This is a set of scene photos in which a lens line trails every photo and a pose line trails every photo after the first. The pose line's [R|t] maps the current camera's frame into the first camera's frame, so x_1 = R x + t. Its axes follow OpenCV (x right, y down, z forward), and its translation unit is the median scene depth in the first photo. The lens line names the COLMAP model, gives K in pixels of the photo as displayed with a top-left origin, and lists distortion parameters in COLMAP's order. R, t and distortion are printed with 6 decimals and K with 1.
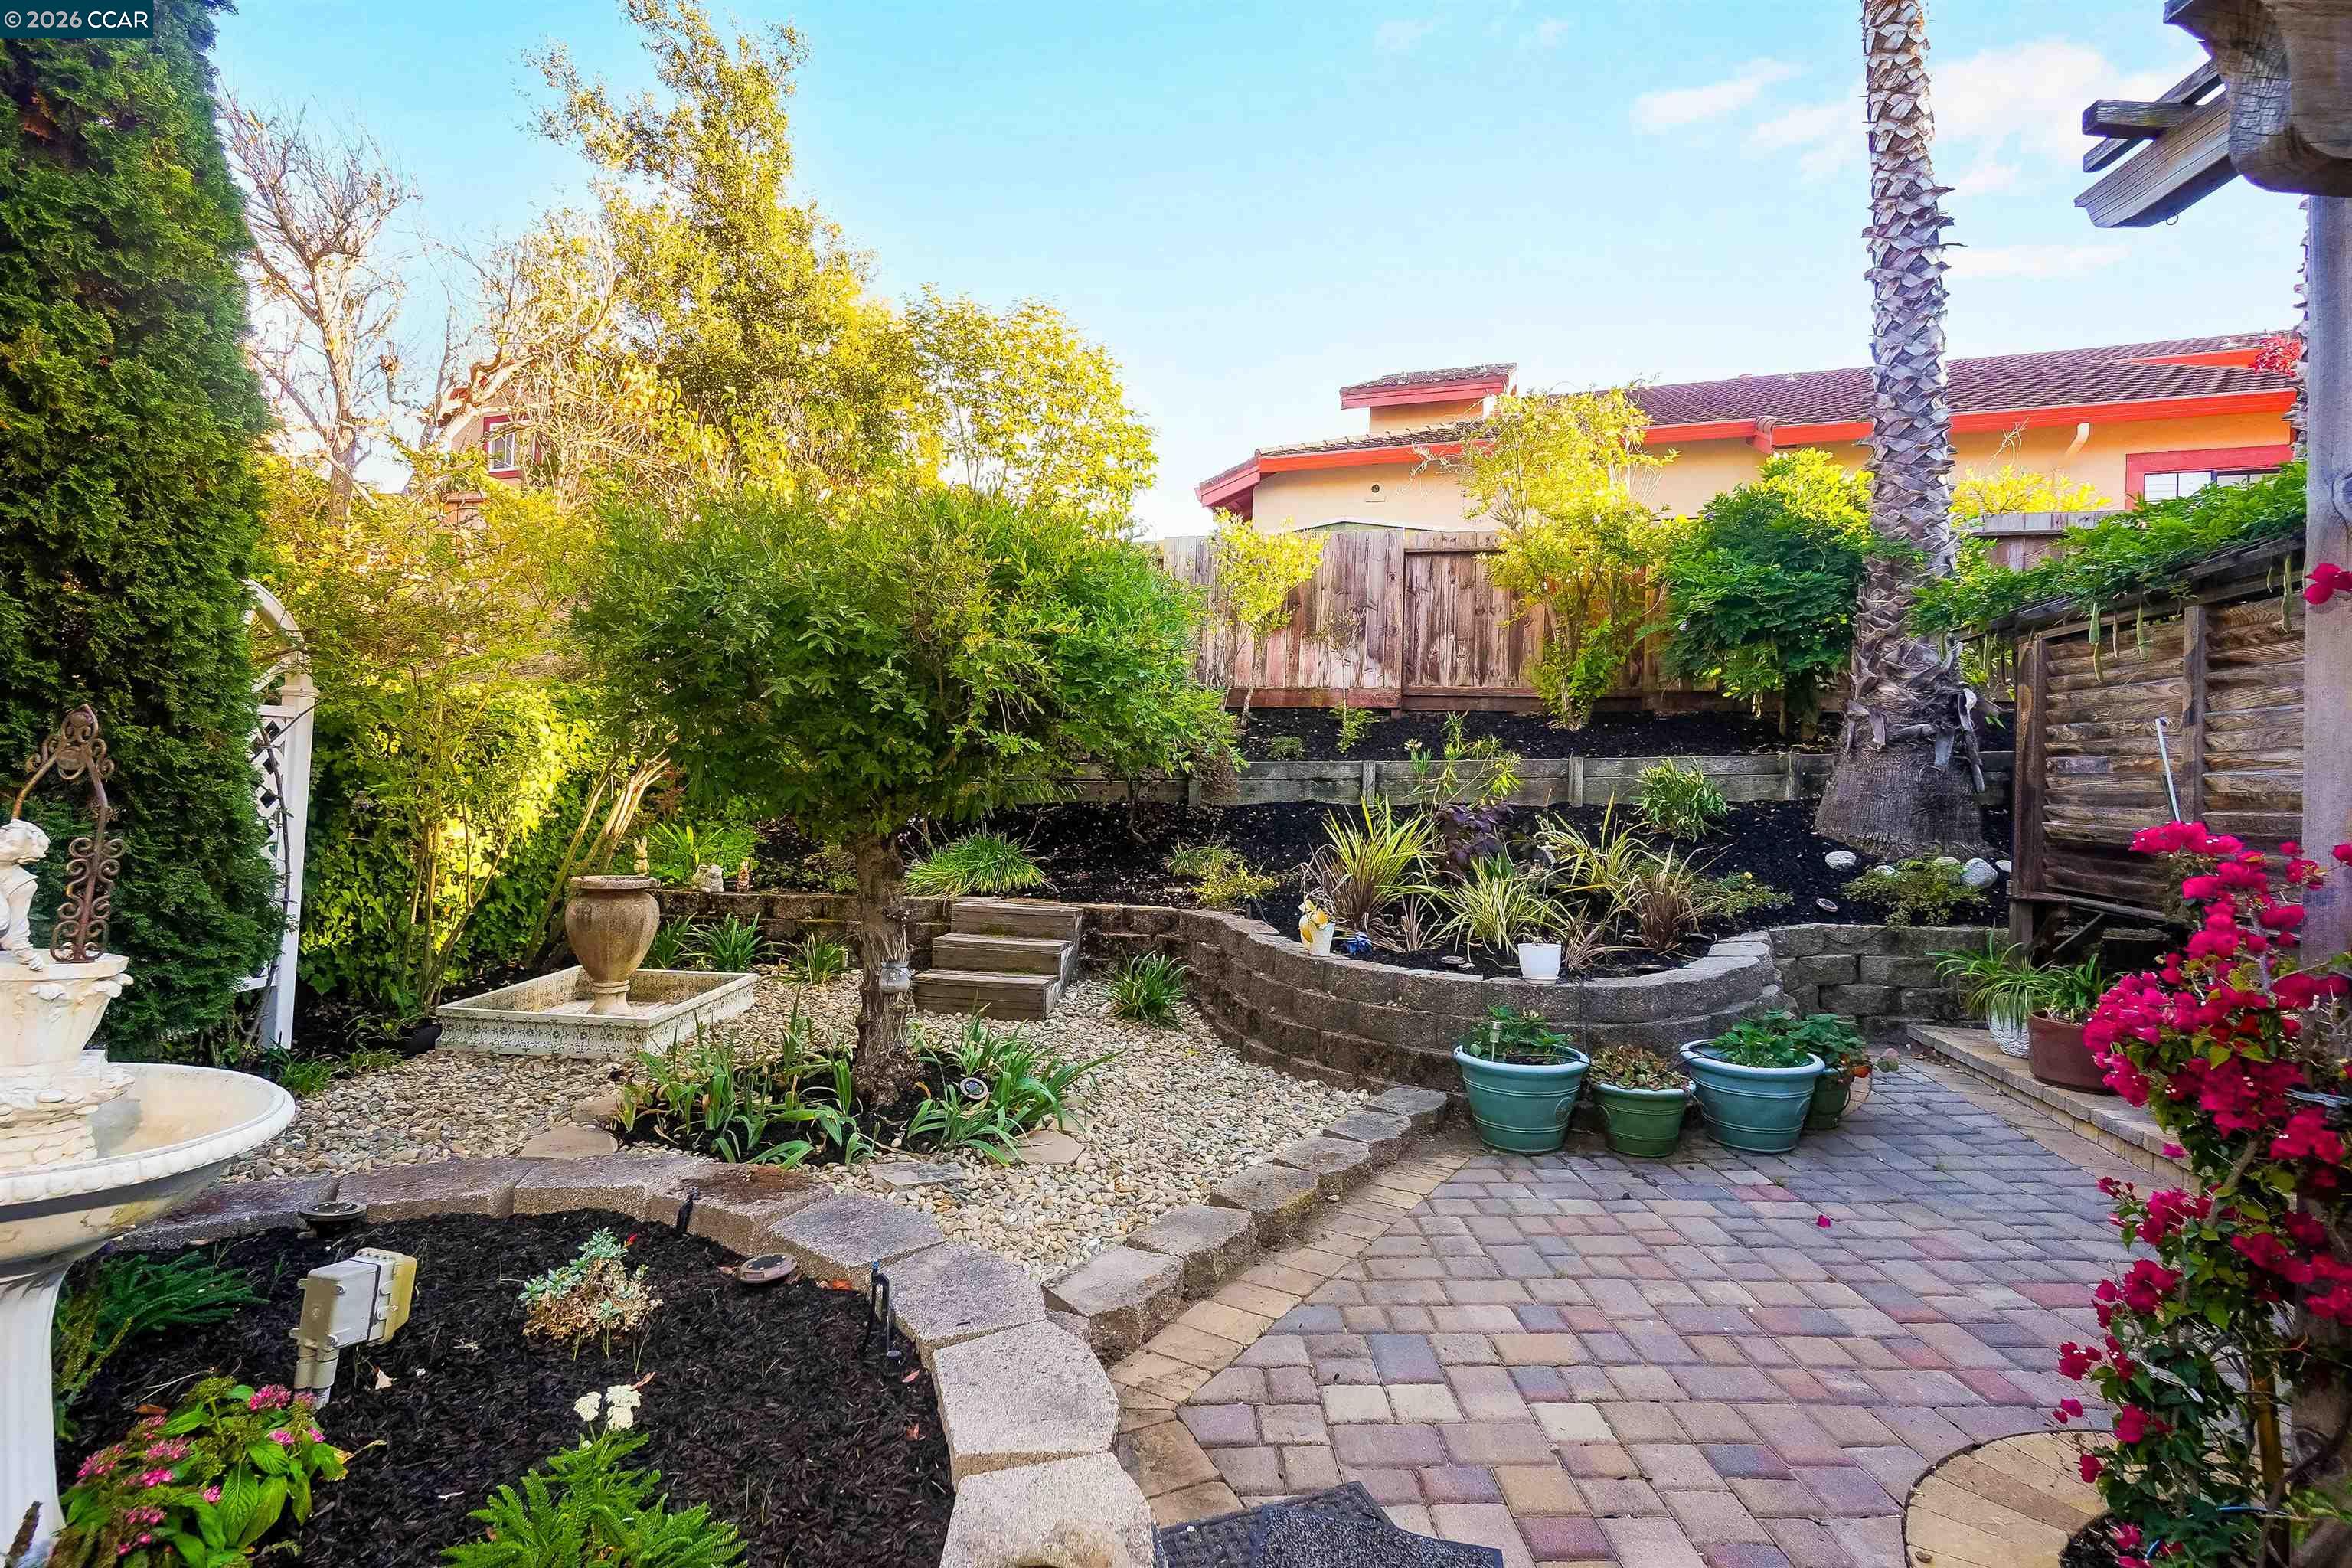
lens RADIAL K [[1063.4, 0, 1177.8], [0, 1063.4, 775.1], [0, 0, 1]] dist [0.000436, -0.000331]
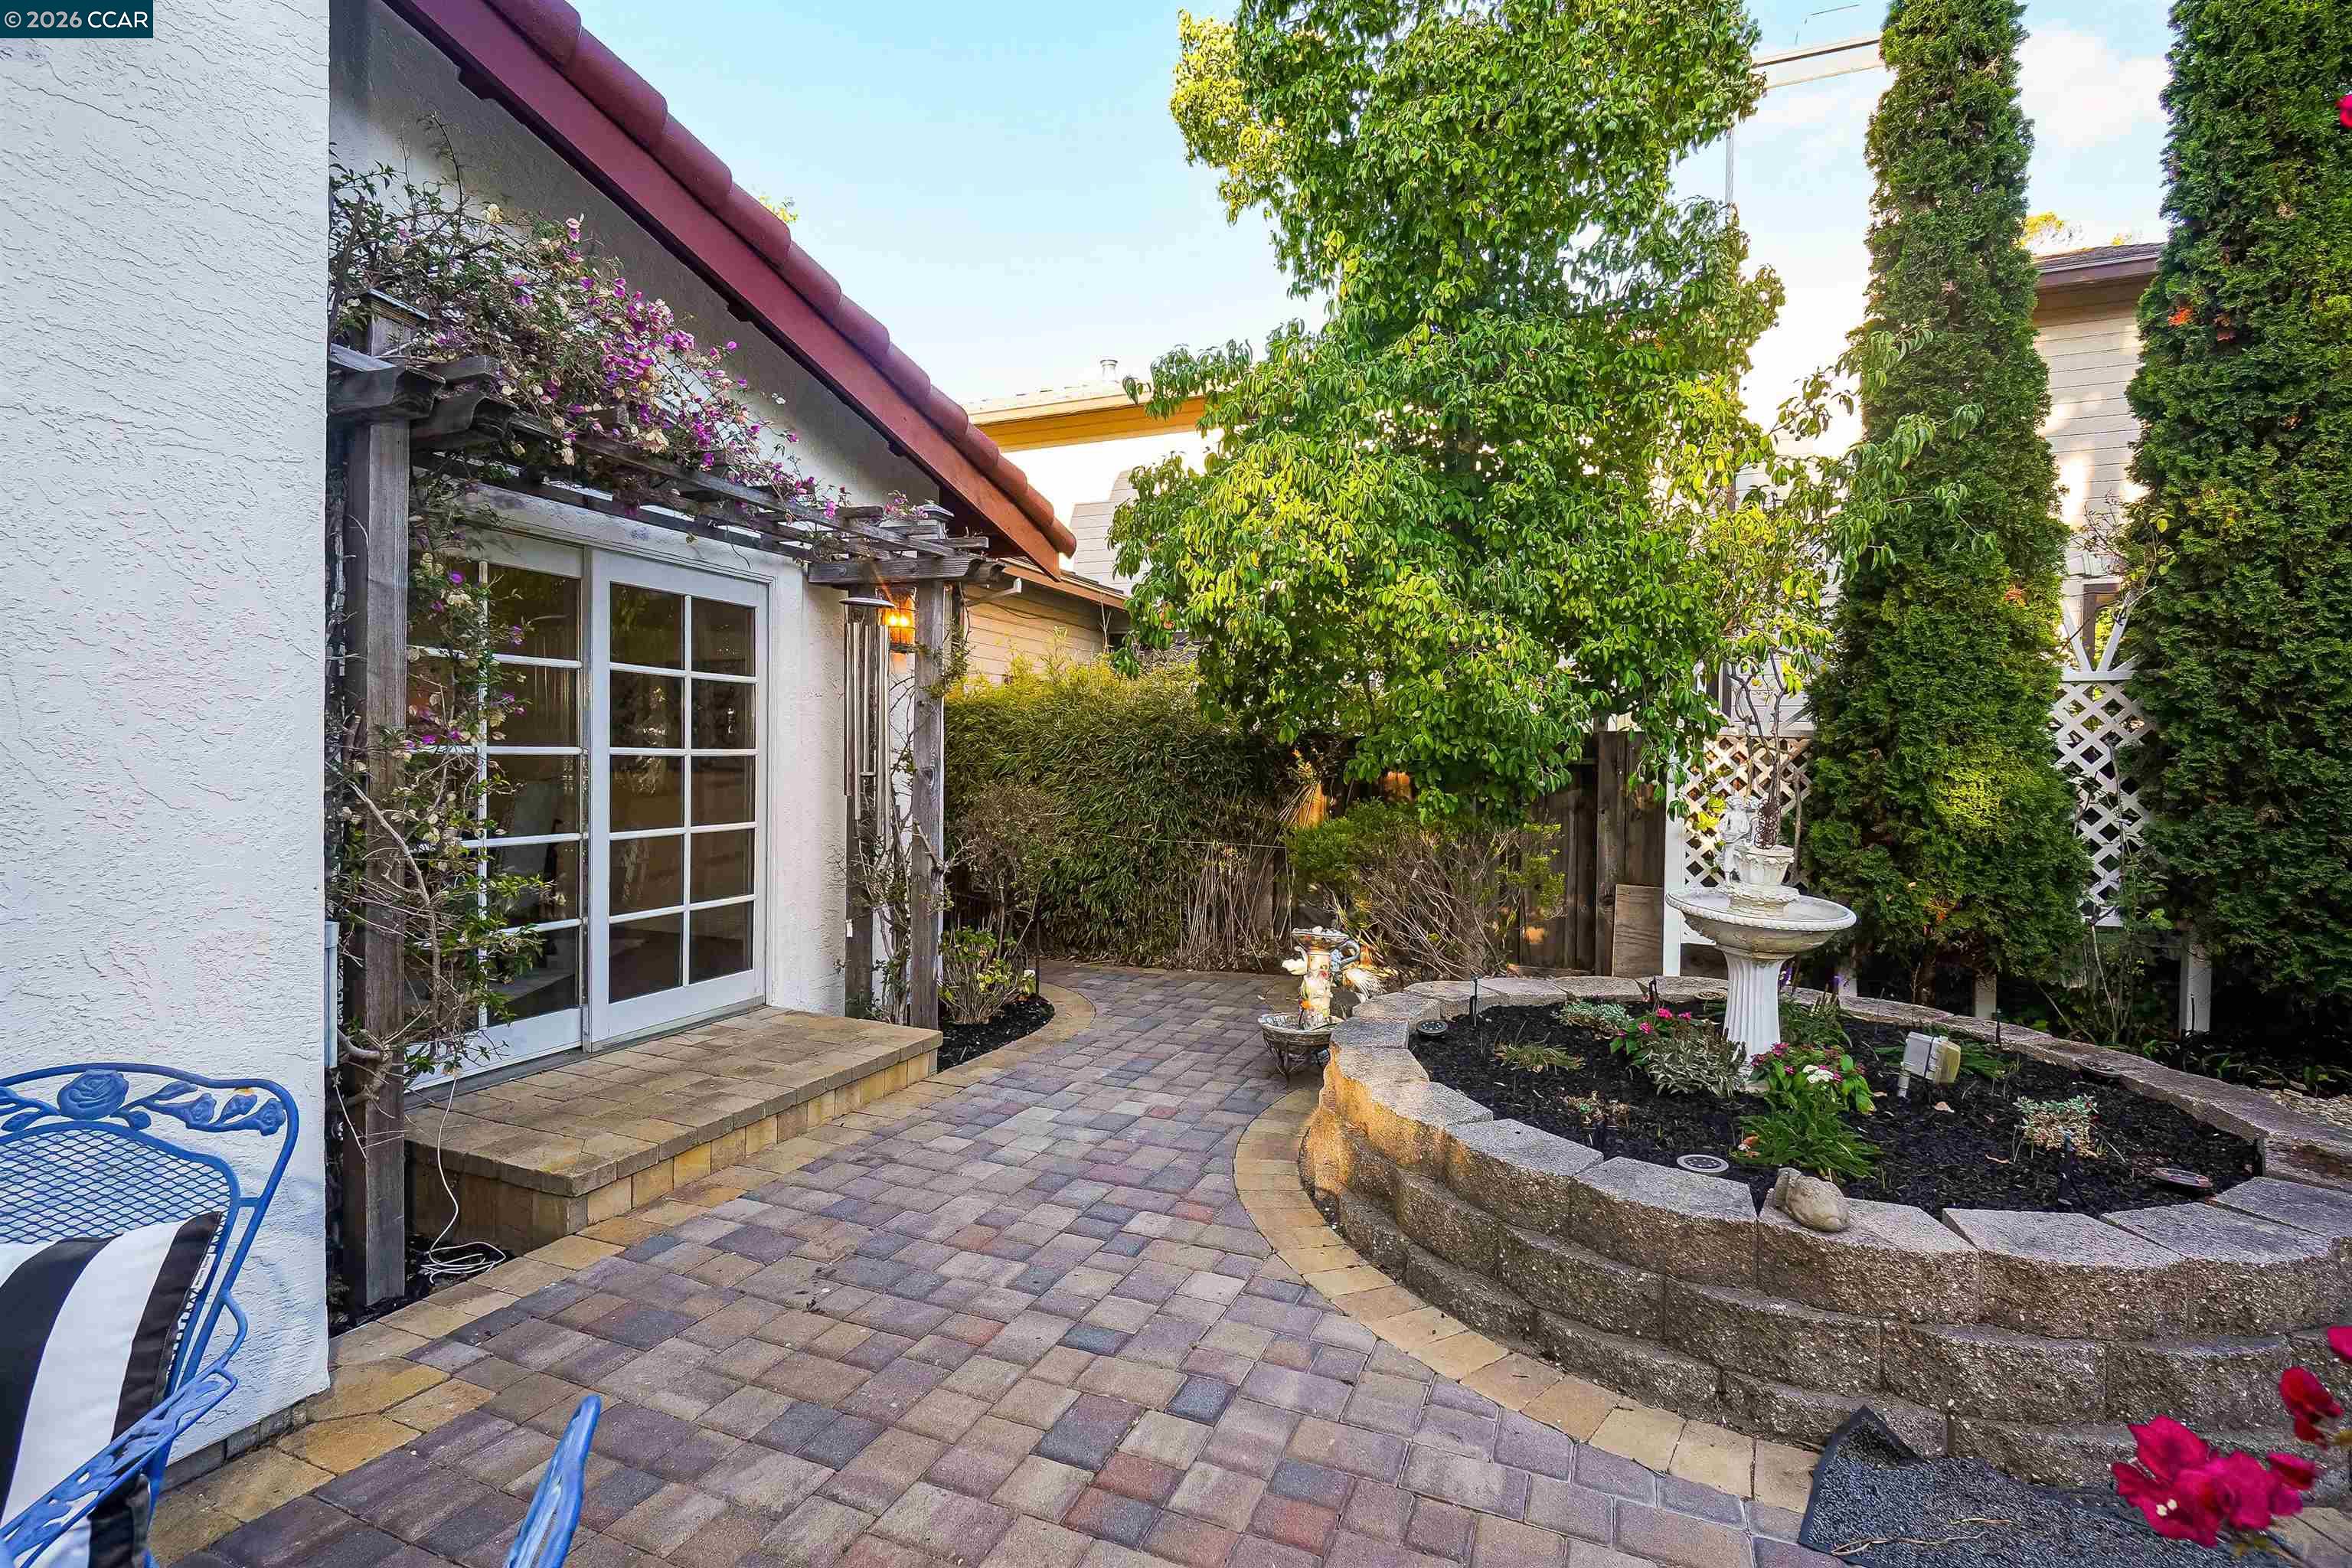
lens RADIAL K [[1063.4, 0, 1200.2], [0, 1063.4, 780.9], [0, 0, 1]] dist [0.000436, -0.000331]
pose [[-0.386823, -0.013880, -0.922049, 0.619947], [-0.007686, 0.999901, -0.011827, 0.015404], [0.922122, 0.002512, -0.386891, 0.226141]]
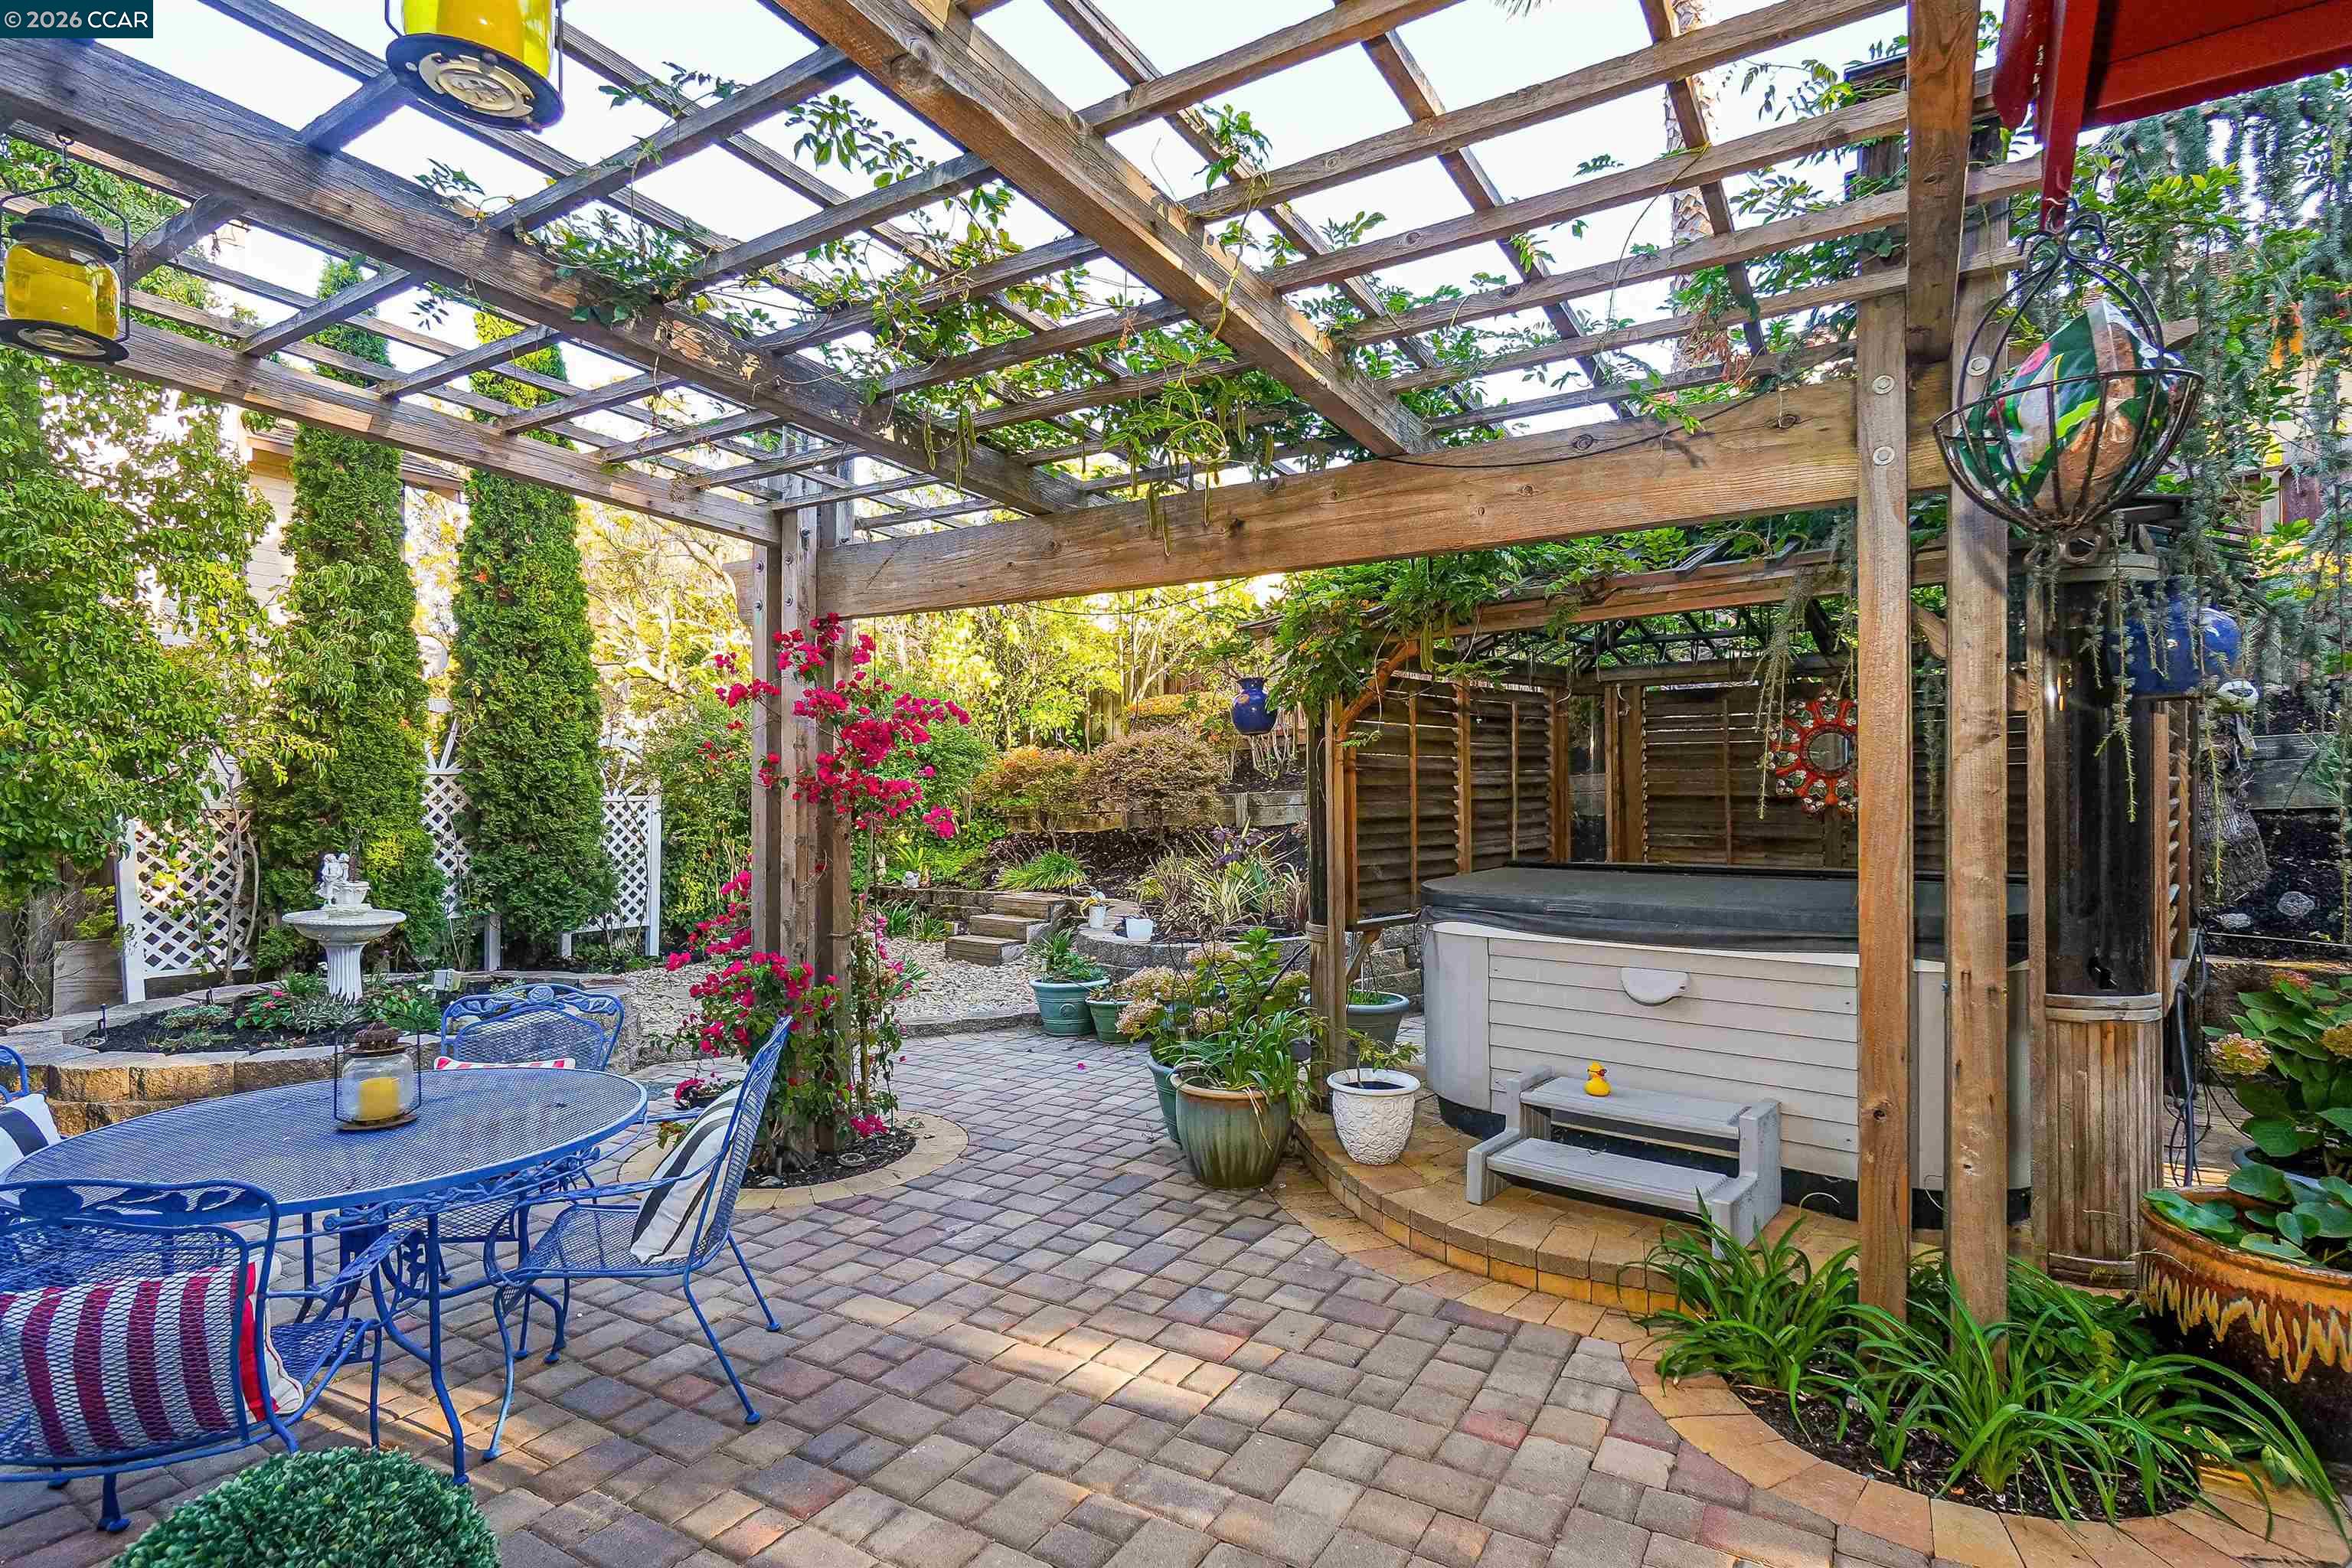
lens RADIAL K [[1063.4, 0, 1193.9], [0, 1063.4, 796.6], [0, 0, 1]] dist [0.000436, -0.000331]
pose [[0.863715, -0.036195, -0.502680, 1.425174], [0.038953, 0.999228, -0.005018, -0.012148], [0.502473, -0.015247, 0.864458, -0.368888]]
